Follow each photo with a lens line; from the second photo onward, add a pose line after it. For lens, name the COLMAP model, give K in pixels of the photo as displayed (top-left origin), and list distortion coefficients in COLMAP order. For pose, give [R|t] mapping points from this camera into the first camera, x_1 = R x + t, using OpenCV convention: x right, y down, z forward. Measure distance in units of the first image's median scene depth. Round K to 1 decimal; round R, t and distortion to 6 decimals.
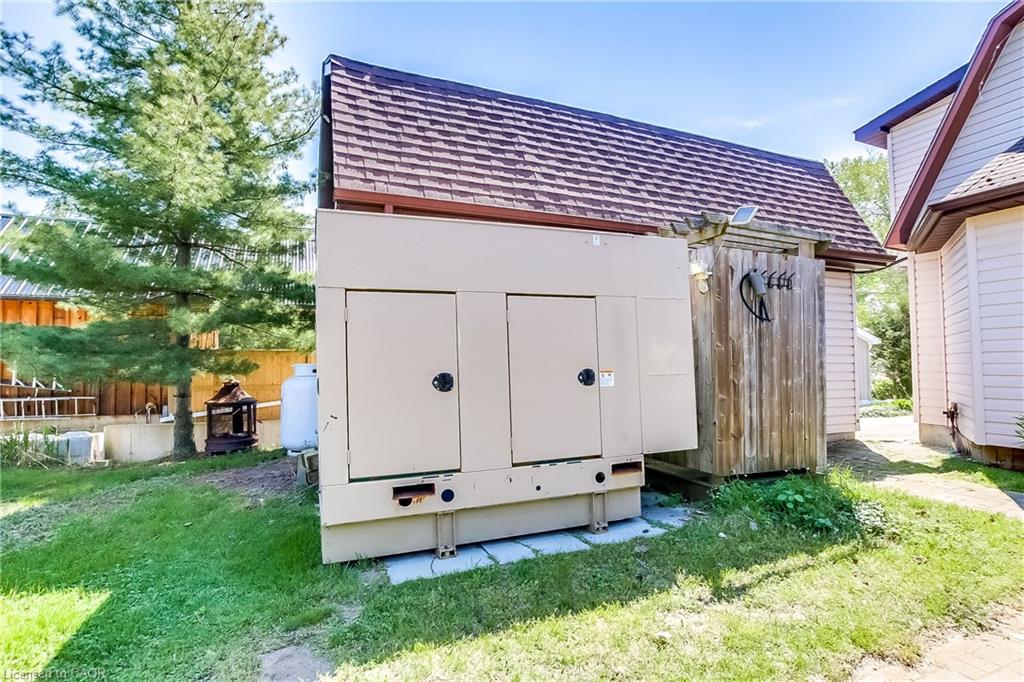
lens RADIAL K [[471.0, 0, 501.6], [0, 471.0, 349.2], [0, 0, 1]] dist [-0.026920, 0.005658]
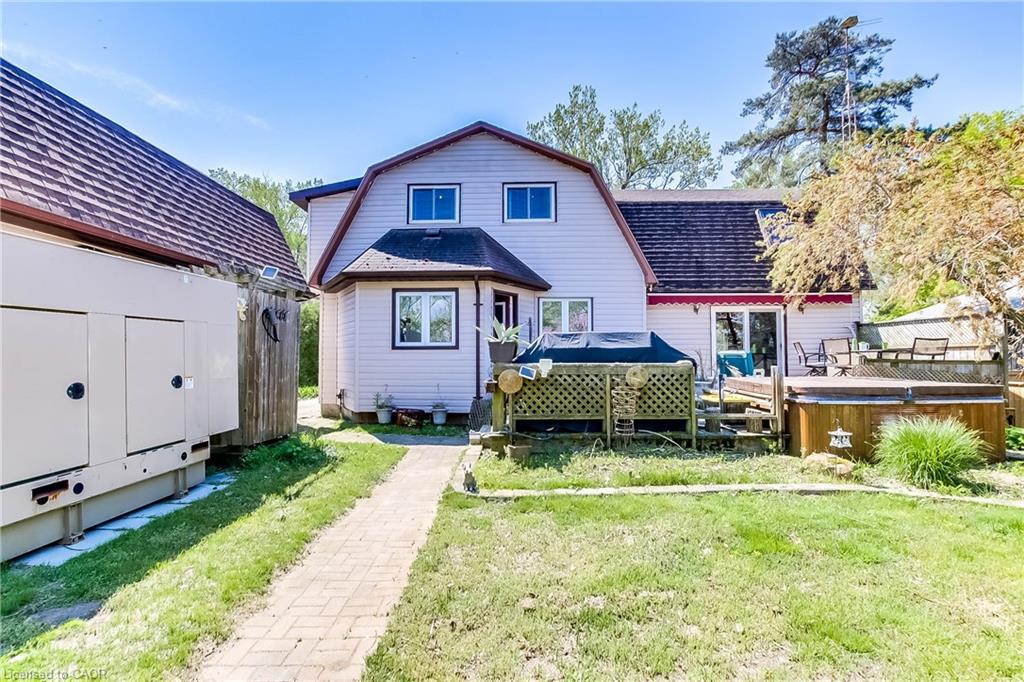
lens RADIAL K [[471.0, 0, 509.2], [0, 471.0, 340.5], [0, 0, 1]] dist [-0.026920, 0.005658]
pose [[0.377980, 0.044457, 0.924746, -0.491432], [-0.037381, 0.998765, -0.032737, -0.035579], [-0.925059, -0.022194, 0.379175, -0.257742]]
